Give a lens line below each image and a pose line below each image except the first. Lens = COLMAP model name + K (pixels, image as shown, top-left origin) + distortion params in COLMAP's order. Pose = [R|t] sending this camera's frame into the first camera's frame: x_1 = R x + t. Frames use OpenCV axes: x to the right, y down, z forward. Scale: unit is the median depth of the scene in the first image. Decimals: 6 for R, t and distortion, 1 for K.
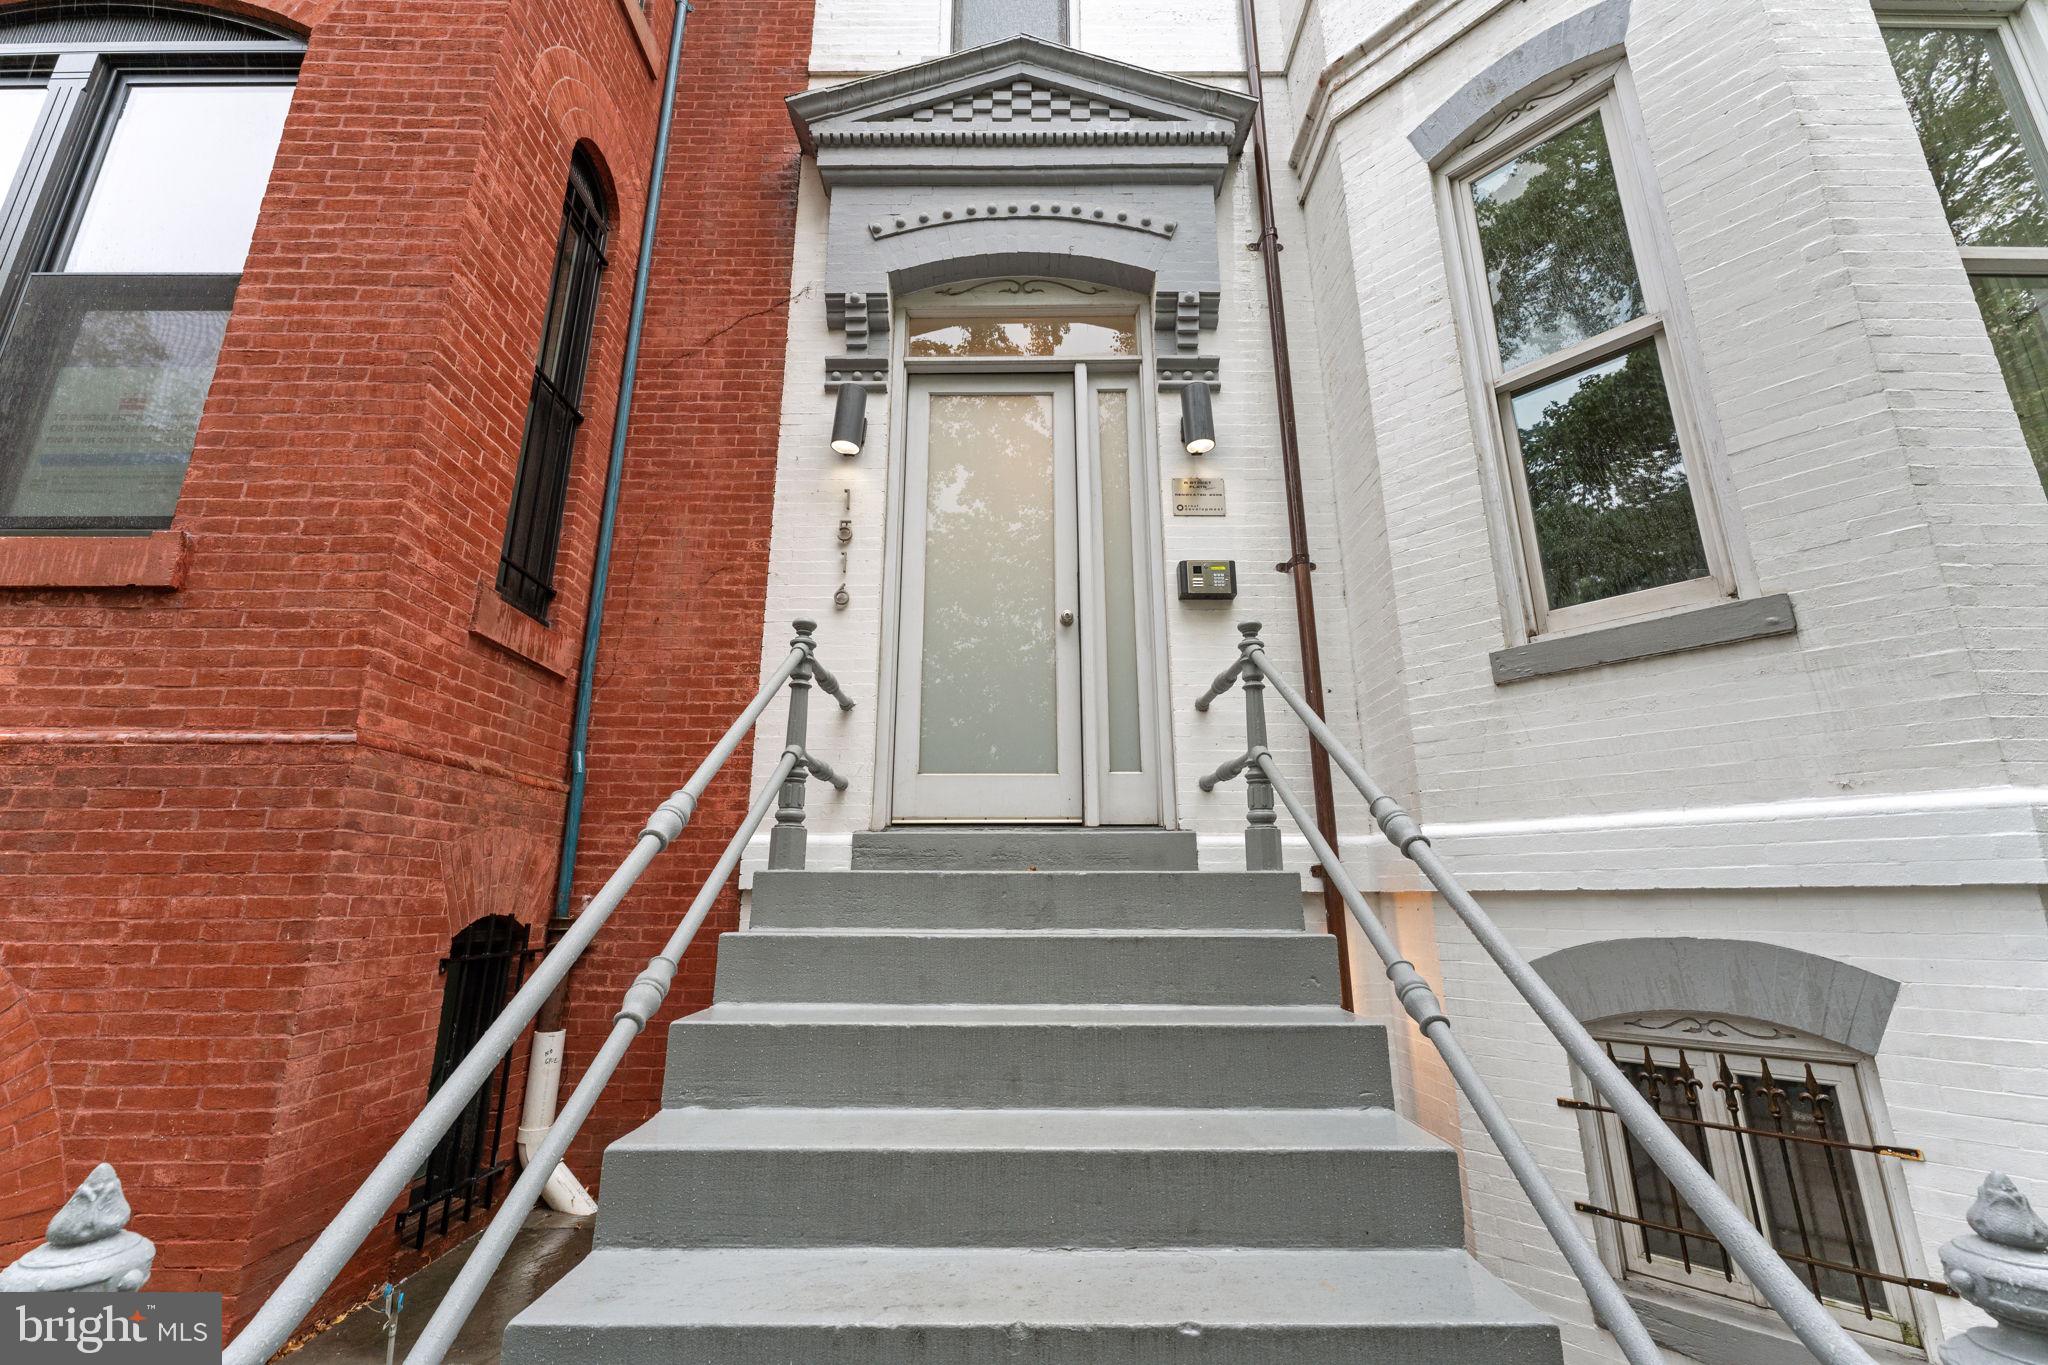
lens RADIAL K [[820.7, 0, 1015.6], [0, 820.7, 678.5], [0, 0, 1]] dist [0.002644, -0.000273]
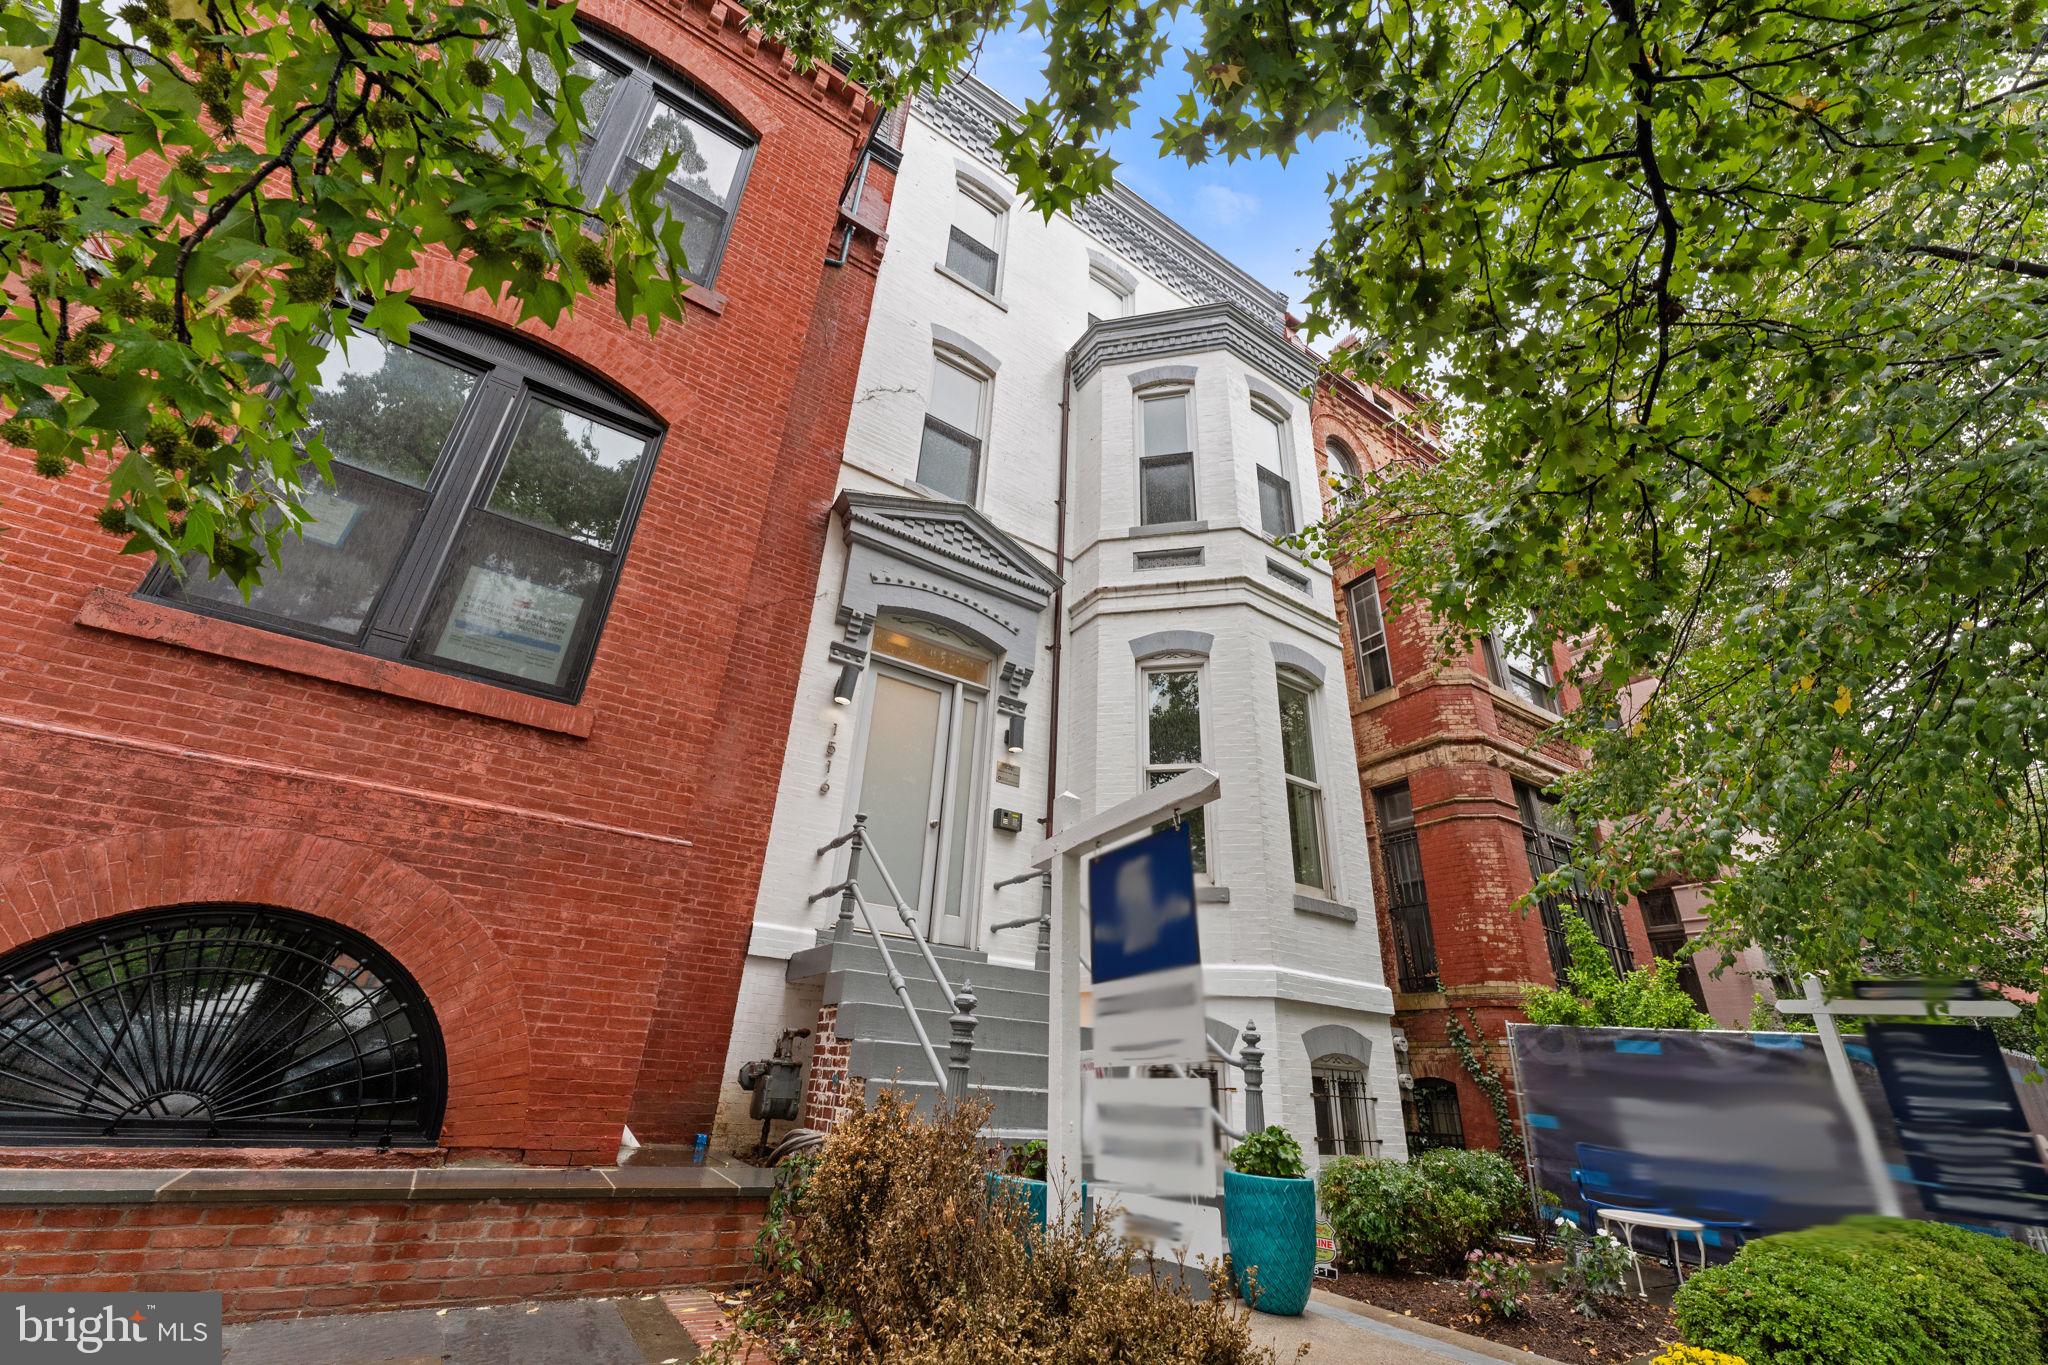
lens RADIAL K [[820.7, 0, 1015.6], [0, 820.7, 678.5], [0, 0, 1]] dist [0.002644, -0.000273]
pose [[0.840429, 0.279622, 0.464211, -0.711280], [-0.195626, 0.955380, -0.221312, -0.014105], [-0.505381, 0.095185, 0.857630, -0.669702]]
